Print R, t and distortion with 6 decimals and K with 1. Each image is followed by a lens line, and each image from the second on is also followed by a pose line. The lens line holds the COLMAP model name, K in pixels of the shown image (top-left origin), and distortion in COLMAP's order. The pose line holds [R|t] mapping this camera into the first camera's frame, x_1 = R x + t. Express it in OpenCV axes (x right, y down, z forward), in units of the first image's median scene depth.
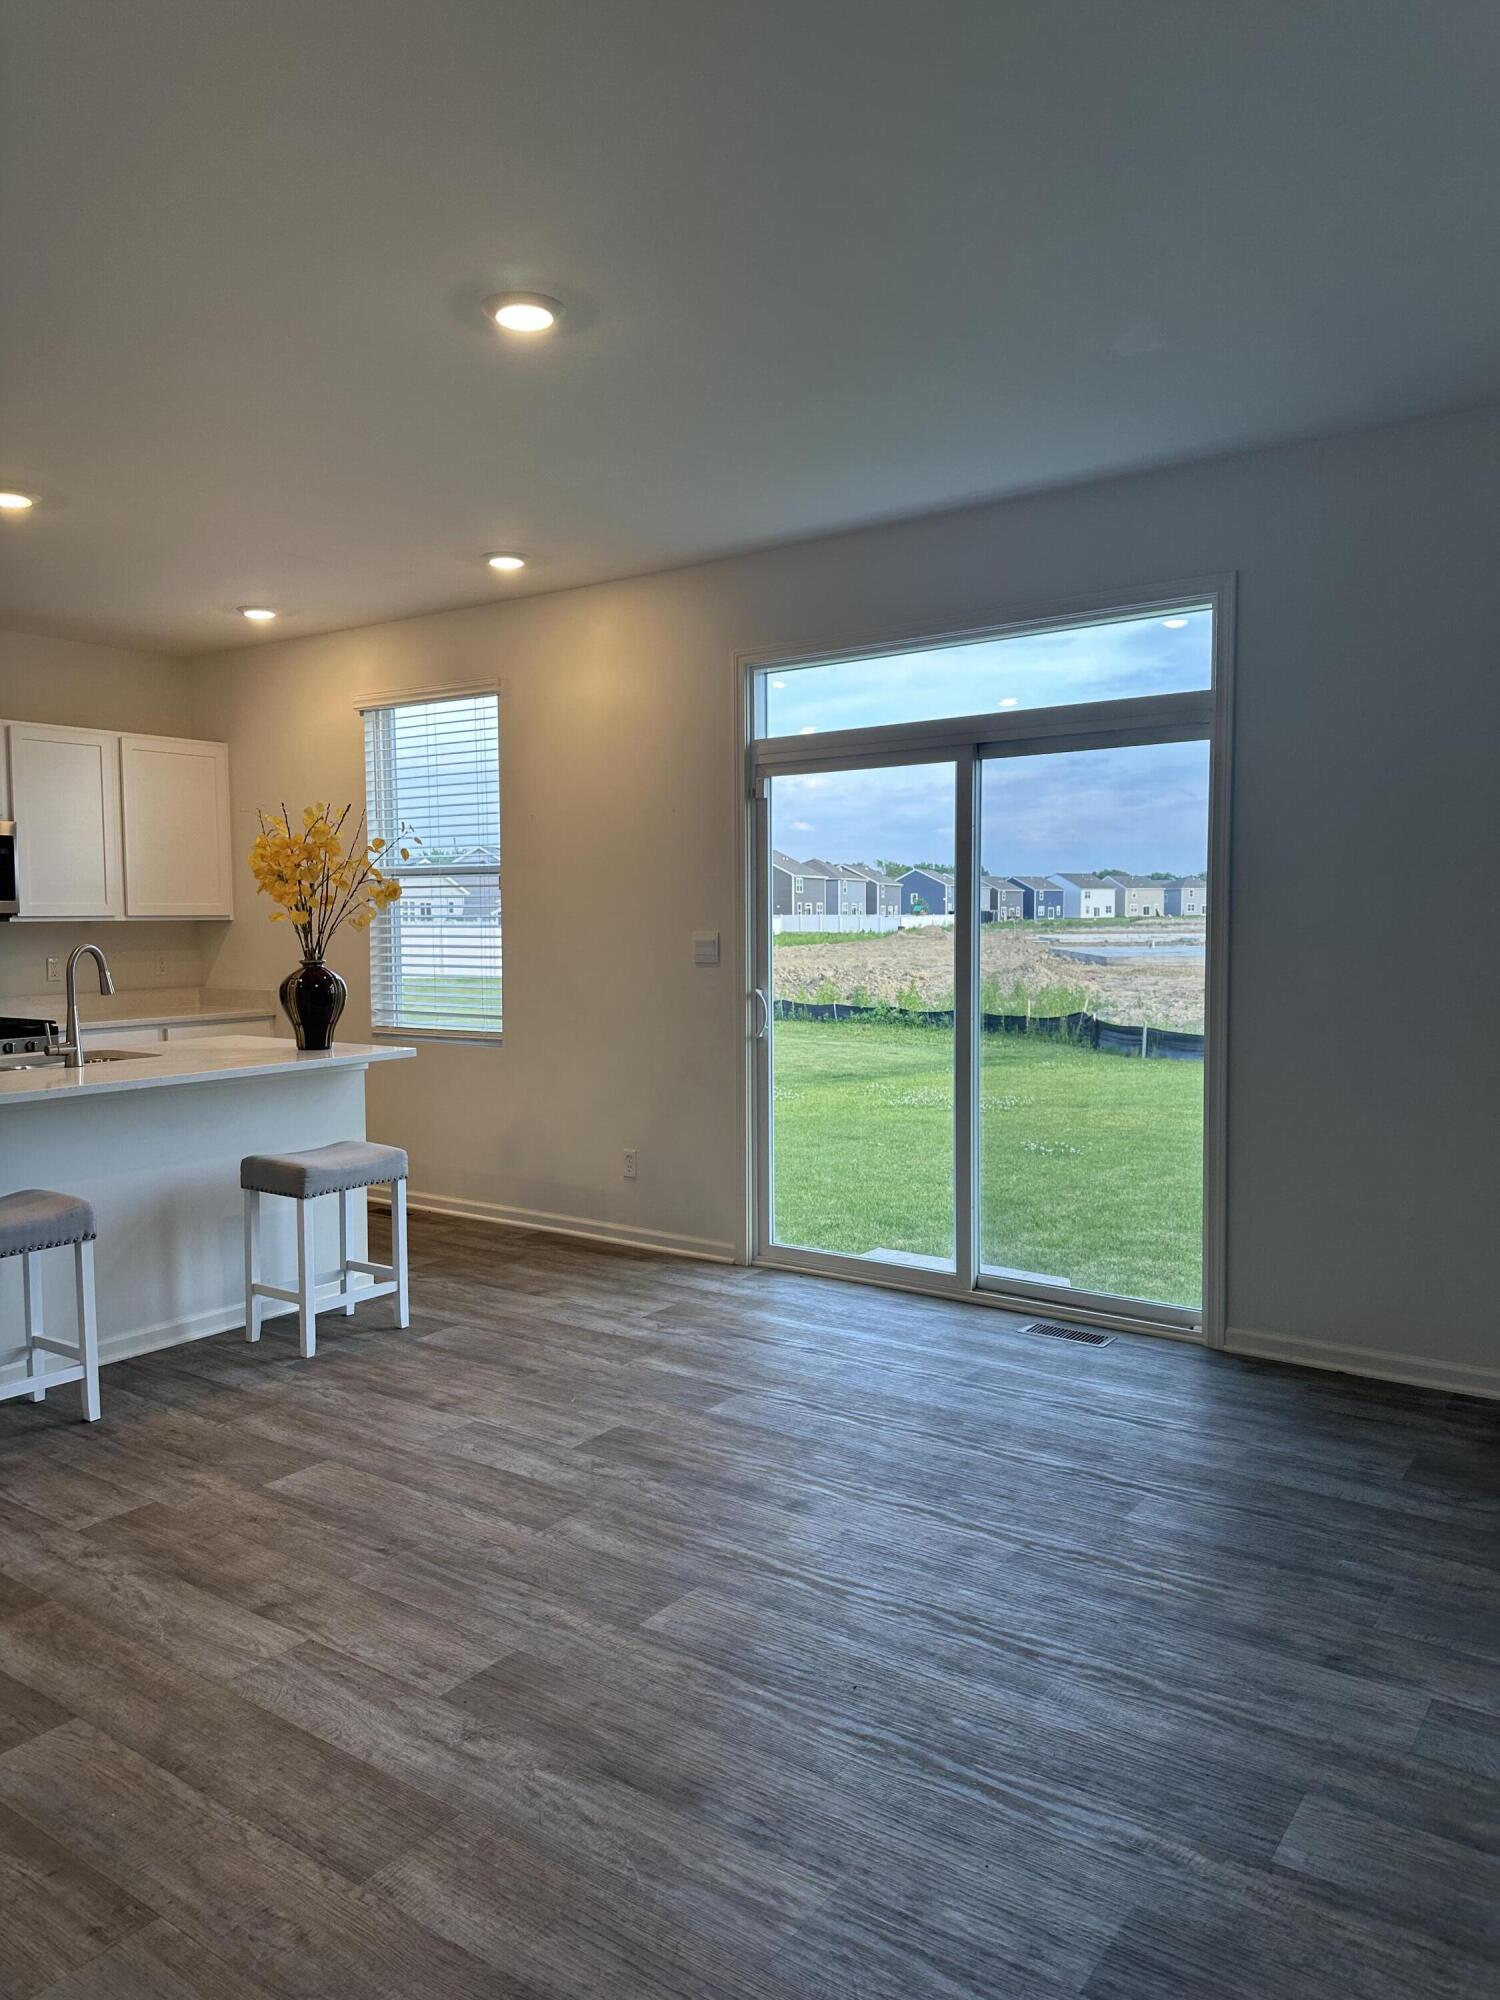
lens RADIAL K [[1426.3, 0, 750.0], [0, 1426.3, 1000.0], [0, 0, 1]] dist [0.138666, -0.223563]
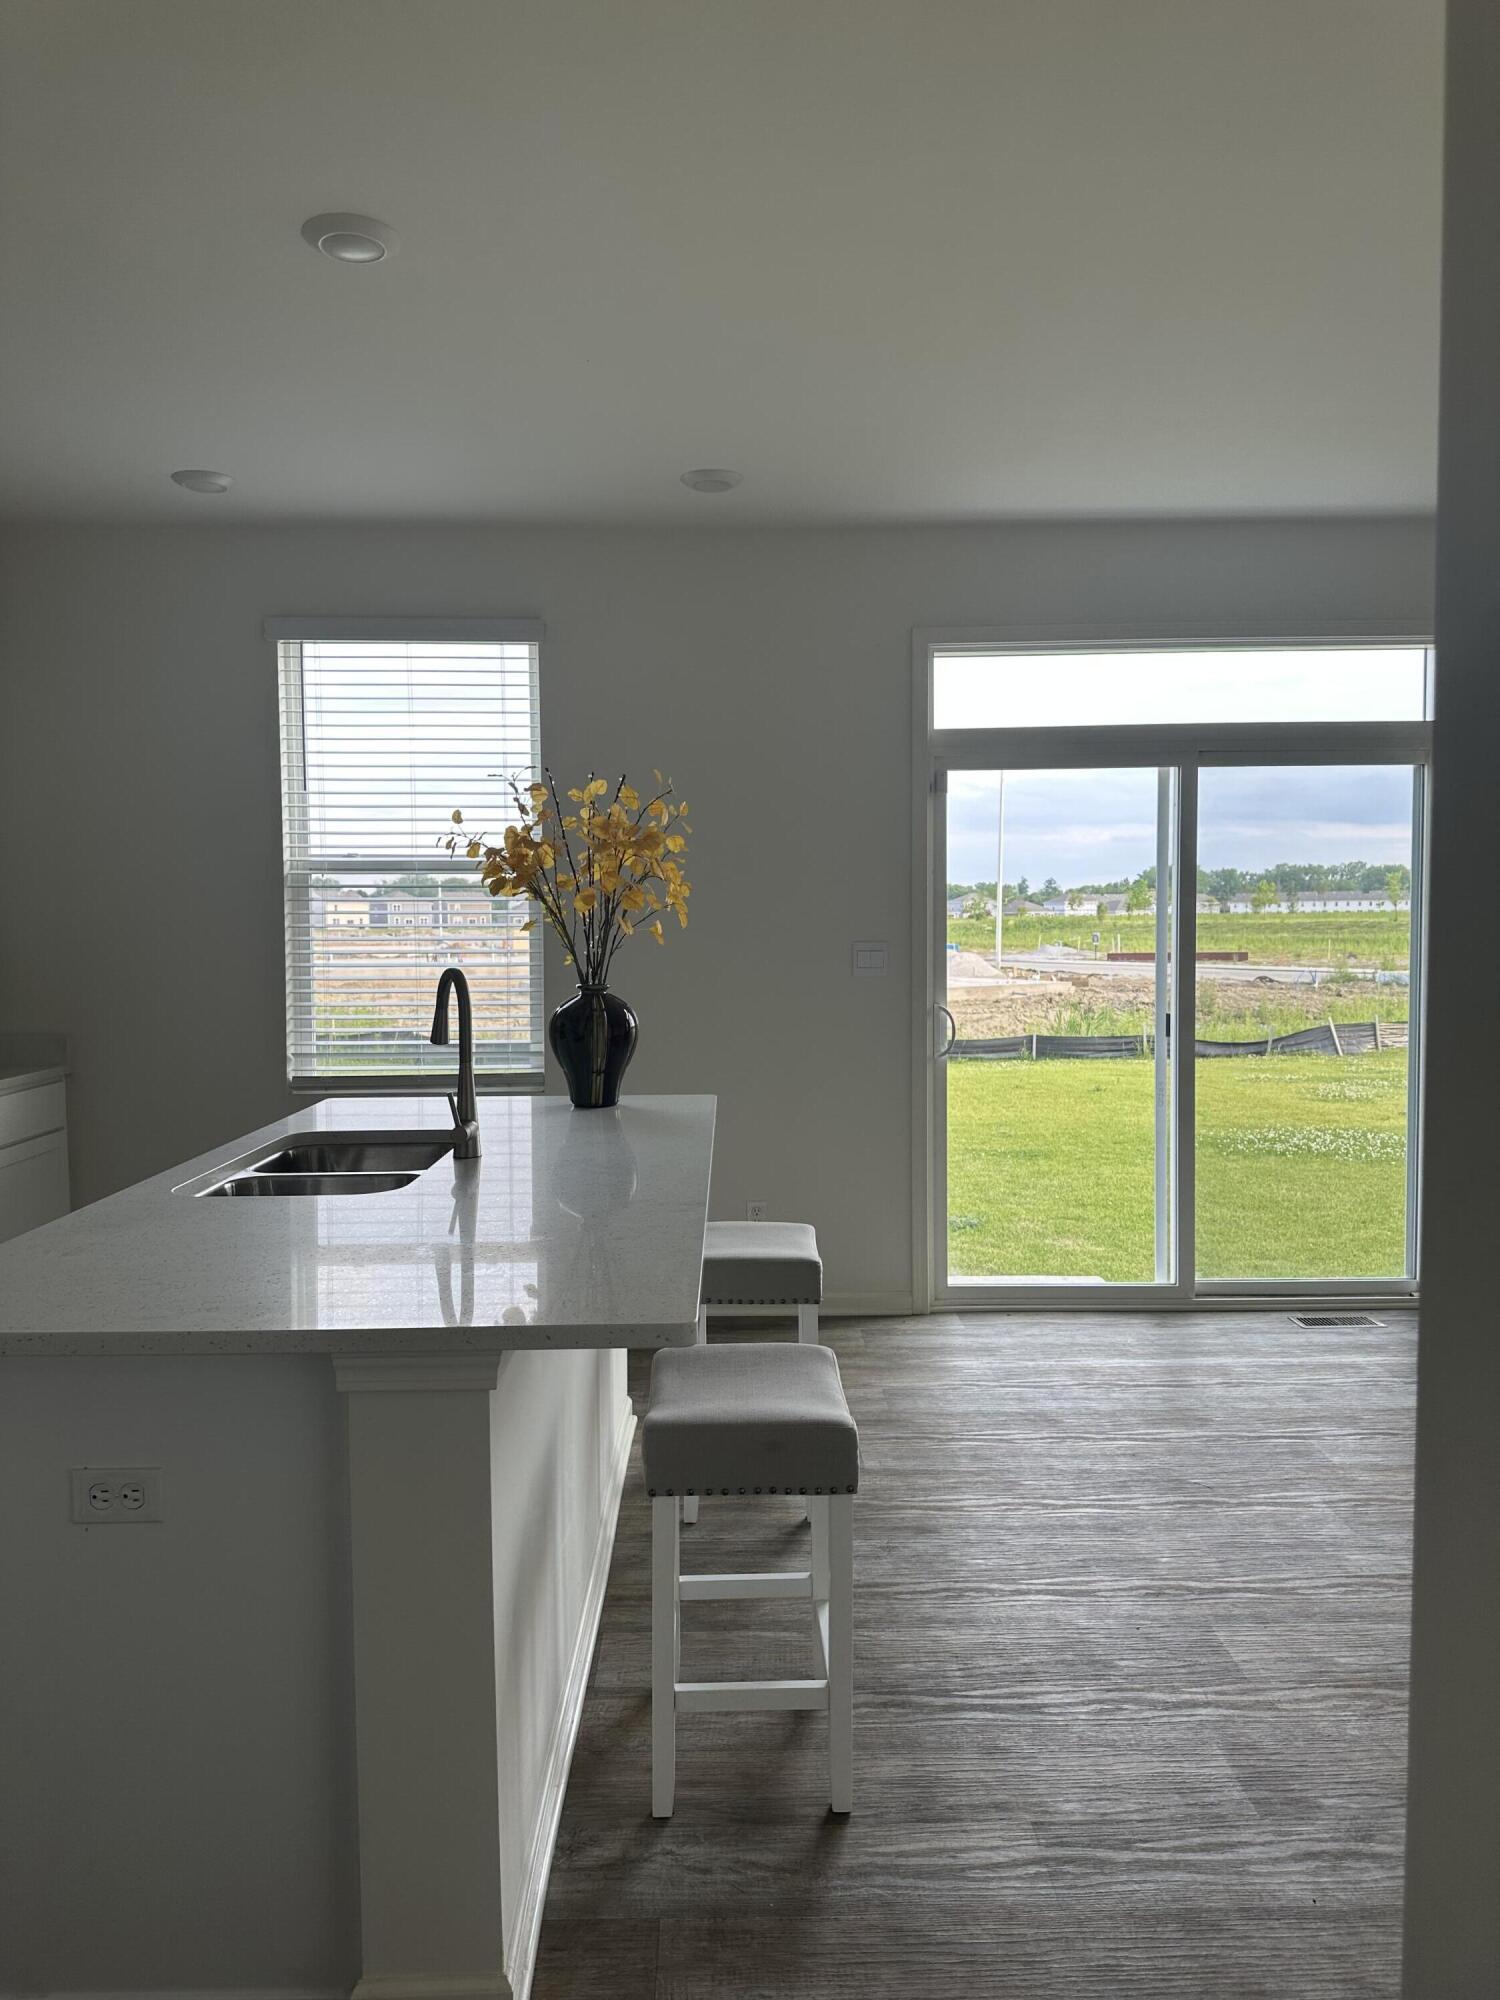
lens RADIAL K [[1392.4, 0, 750.0], [0, 1392.4, 1000.0], [0, 0, 1]] dist [0.150206, -0.312982]
pose [[0.799261, -0.030318, 0.600220, -0.762541], [0.038733, 0.999249, -0.001104, -0.017630], [-0.599735, 0.024131, 0.799835, 0.447610]]
